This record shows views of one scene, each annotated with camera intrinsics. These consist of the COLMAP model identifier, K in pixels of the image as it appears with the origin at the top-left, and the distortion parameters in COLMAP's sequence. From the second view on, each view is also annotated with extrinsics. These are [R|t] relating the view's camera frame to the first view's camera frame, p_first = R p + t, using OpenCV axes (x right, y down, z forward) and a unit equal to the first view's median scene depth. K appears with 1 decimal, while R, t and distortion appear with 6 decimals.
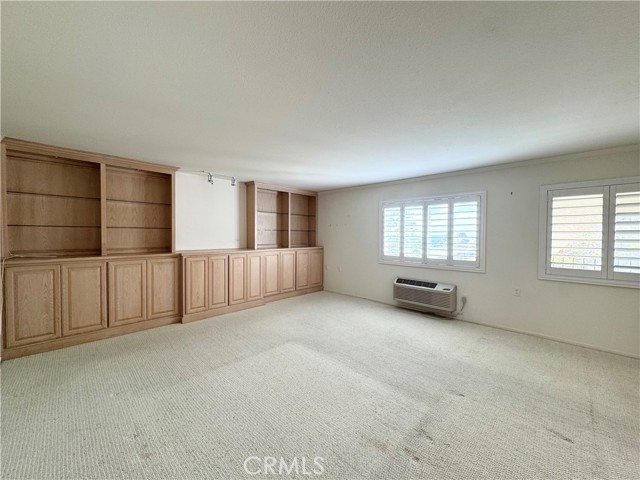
lens RADIAL K [[256.4, 0, 331.3], [0, 256.4, 242.7], [0, 0, 1]] dist [0.000776, 0.000271]
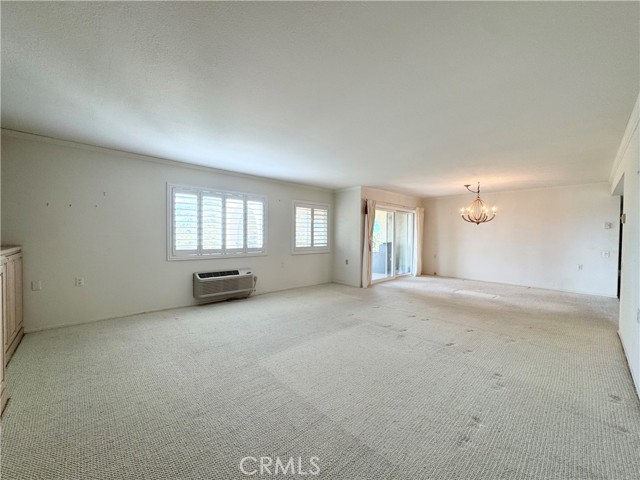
lens RADIAL K [[256.4, 0, 316.3], [0, 256.4, 238.4], [0, 0, 1]] dist [0.000776, 0.000271]
pose [[0.073025, -0.022629, 0.997073, -0.729674], [0.017365, 0.999620, 0.021415, 0.002190], [-0.997179, 0.015750, 0.073390, 0.613381]]
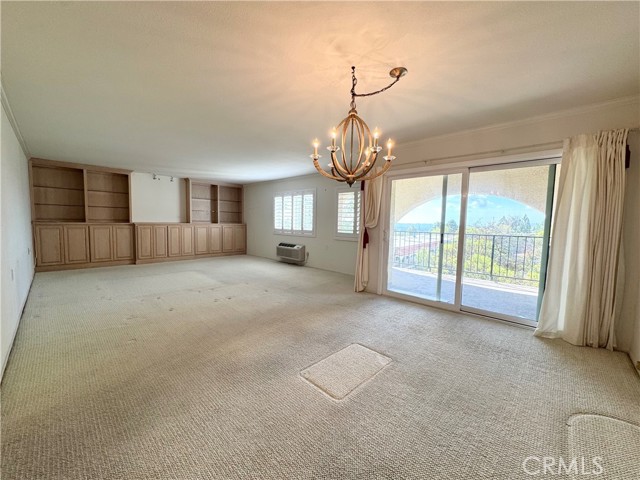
lens RADIAL K [[256.4, 0, 330.5], [0, 256.4, 241.4], [0, 0, 1]] dist [0.000776, 0.000271]
pose [[0.999877, 0.015055, 0.004306, 0.668750], [-0.015243, 0.998743, 0.047747, 0.061349], [-0.003582, -0.047807, 0.998850, -0.661912]]
